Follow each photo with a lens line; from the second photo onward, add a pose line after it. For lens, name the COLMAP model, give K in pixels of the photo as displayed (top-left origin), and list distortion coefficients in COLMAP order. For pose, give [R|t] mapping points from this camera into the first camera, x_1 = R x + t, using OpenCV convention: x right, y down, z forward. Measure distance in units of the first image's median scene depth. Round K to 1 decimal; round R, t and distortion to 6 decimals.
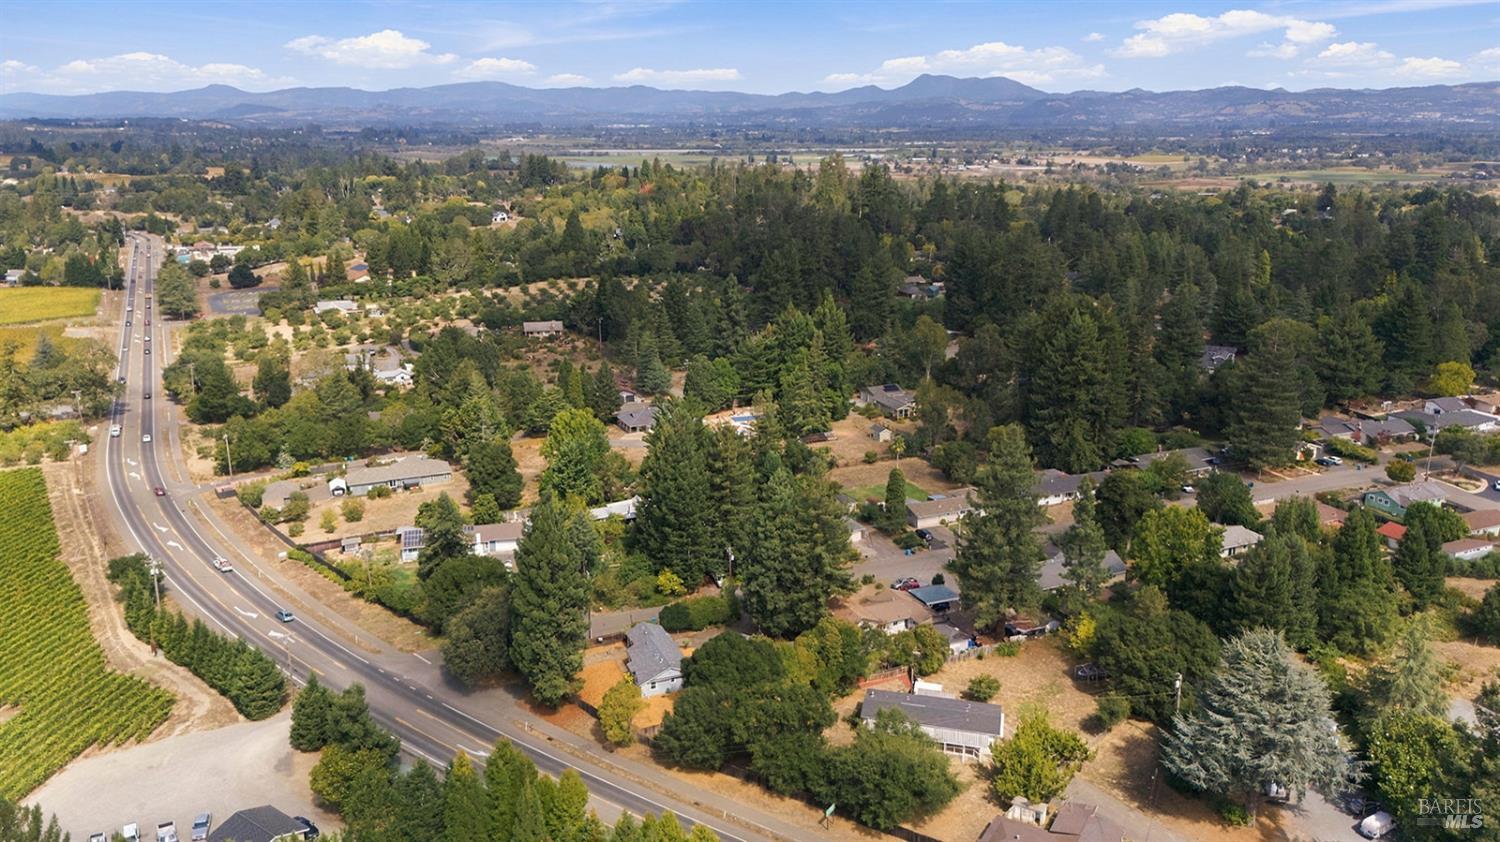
lens RADIAL K [[1097.8, 0, 765.2], [0, 1097.8, 434.3], [0, 0, 1]] dist [0.067633, -0.062935]
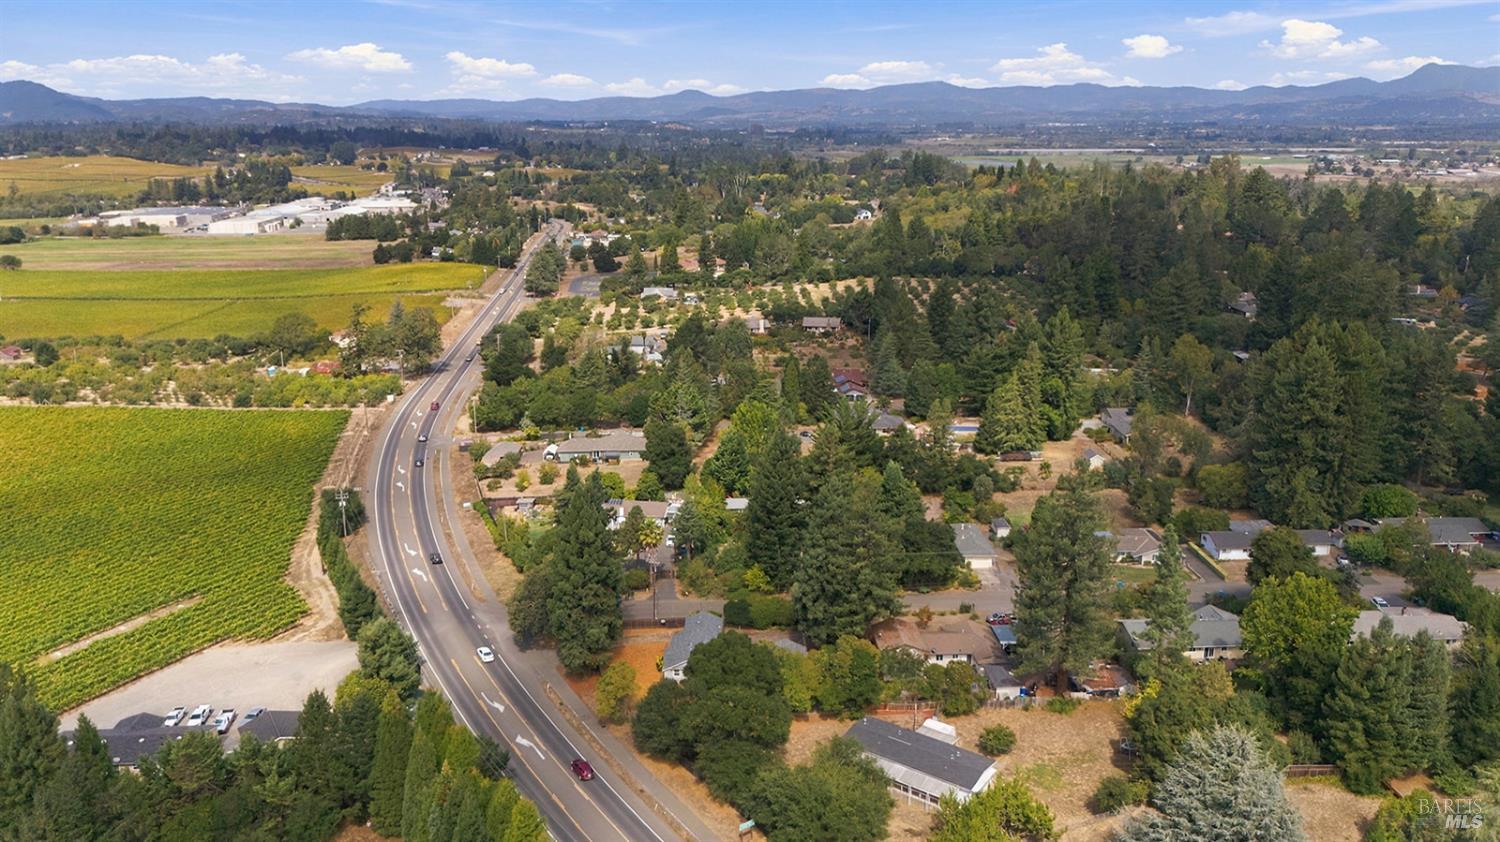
lens RADIAL K [[1097.8, 0, 760.0], [0, 1097.8, 455.3], [0, 0, 1]] dist [0.067633, -0.062935]
pose [[0.930034, 0.107518, -0.351391, 0.144723], [-0.101204, 0.994202, 0.036345, -0.007876], [0.353262, 0.001760, 0.935523, 0.035071]]
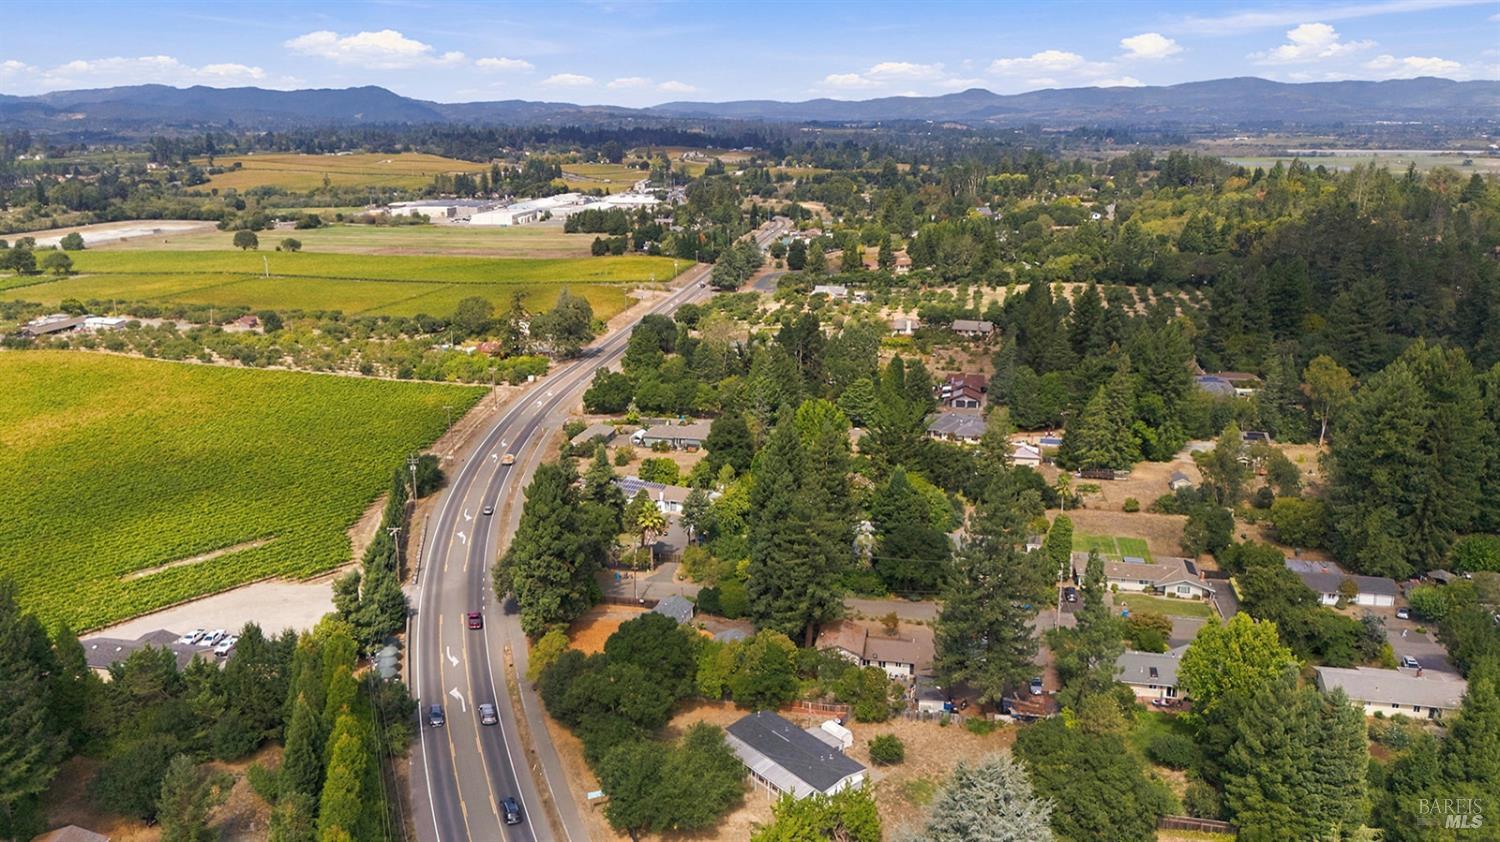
lens RADIAL K [[1097.8, 0, 755.0], [0, 1097.8, 457.0], [0, 0, 1]] dist [0.067633, -0.062935]
pose [[0.813281, 0.171798, -0.555932, 0.264613], [-0.161006, 0.984558, 0.068717, -0.022499], [0.559153, 0.033622, 0.828383, 0.087570]]
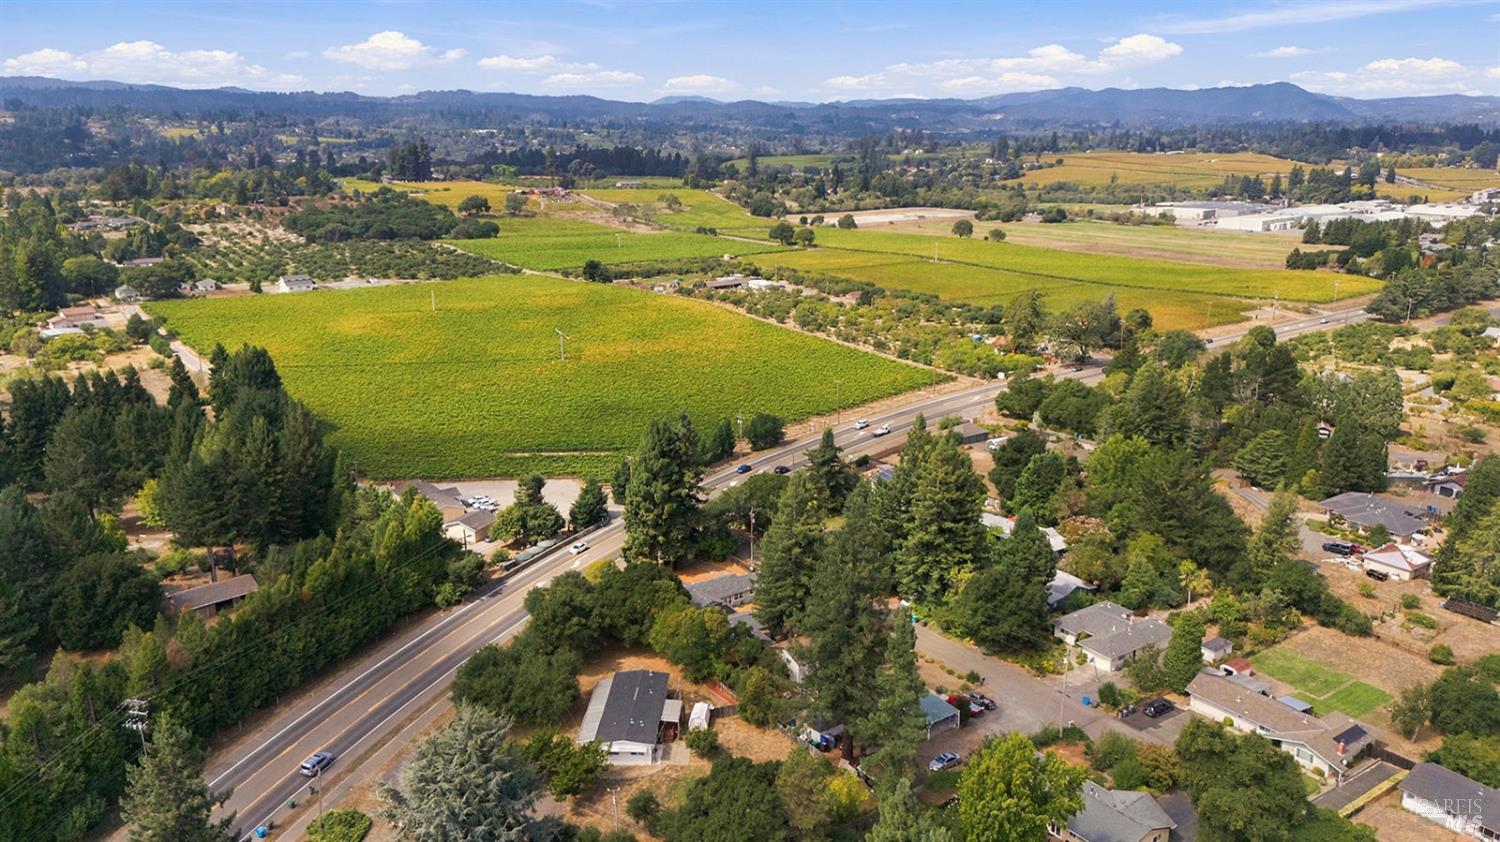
lens RADIAL K [[1097.8, 0, 751.1], [0, 1097.8, 427.3], [0, 0, 1]] dist [0.067633, -0.062935]
pose [[0.202587, 0.268816, -0.941646, 0.462281], [-0.274128, 0.938708, 0.209001, -0.099627], [0.940113, 0.215791, 0.263860, 0.342676]]
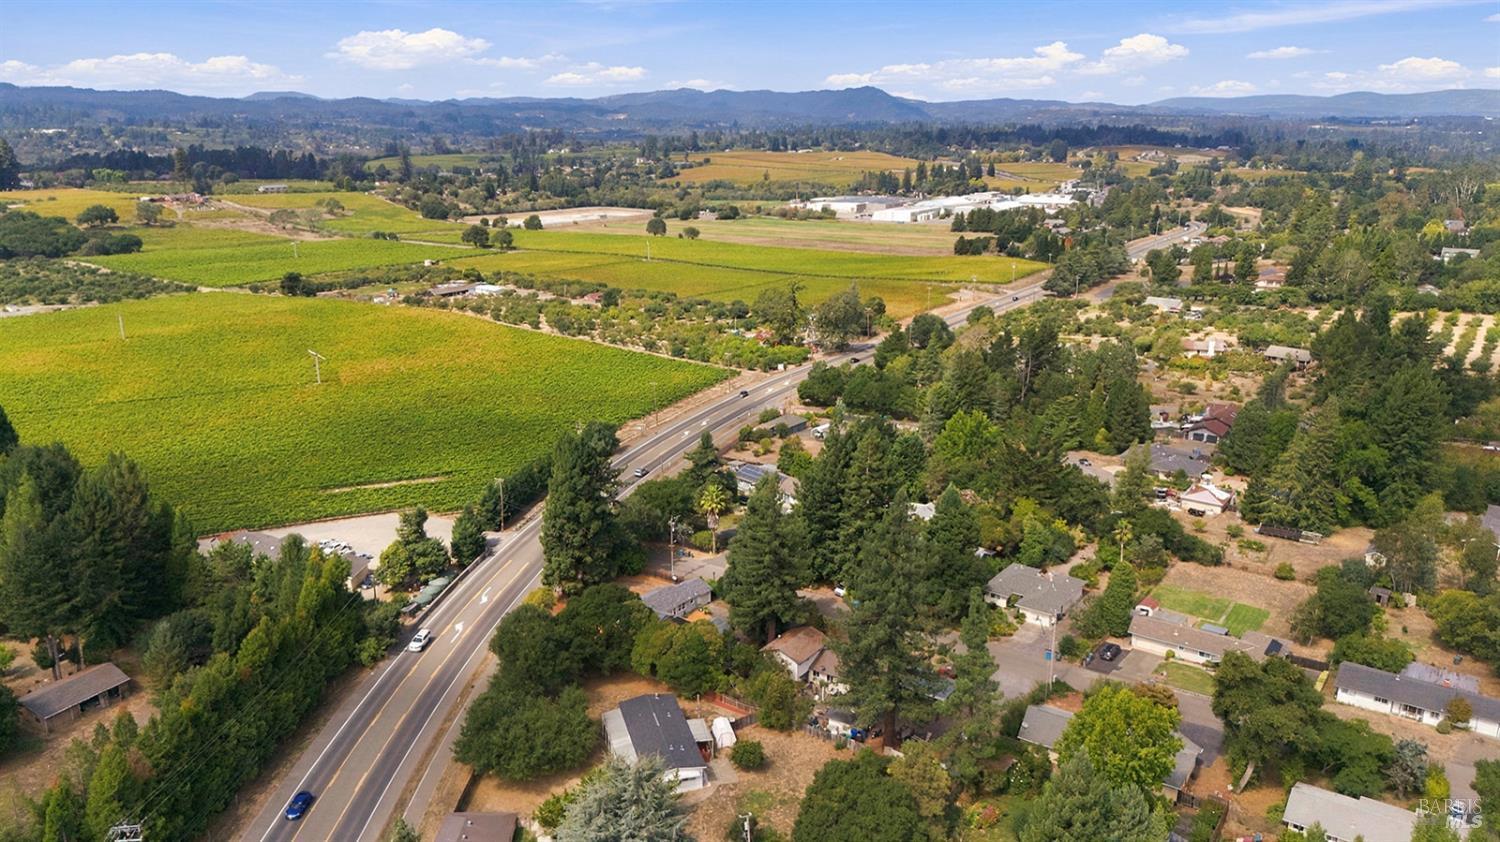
lens RADIAL K [[1097.8, 0, 753.2], [0, 1097.8, 442.9], [0, 0, 1]] dist [0.067633, -0.062935]
pose [[0.506162, 0.247758, -0.826085, 0.407010], [-0.240787, 0.960356, 0.140493, -0.064392], [0.828144, 0.127798, 0.545752, 0.225781]]
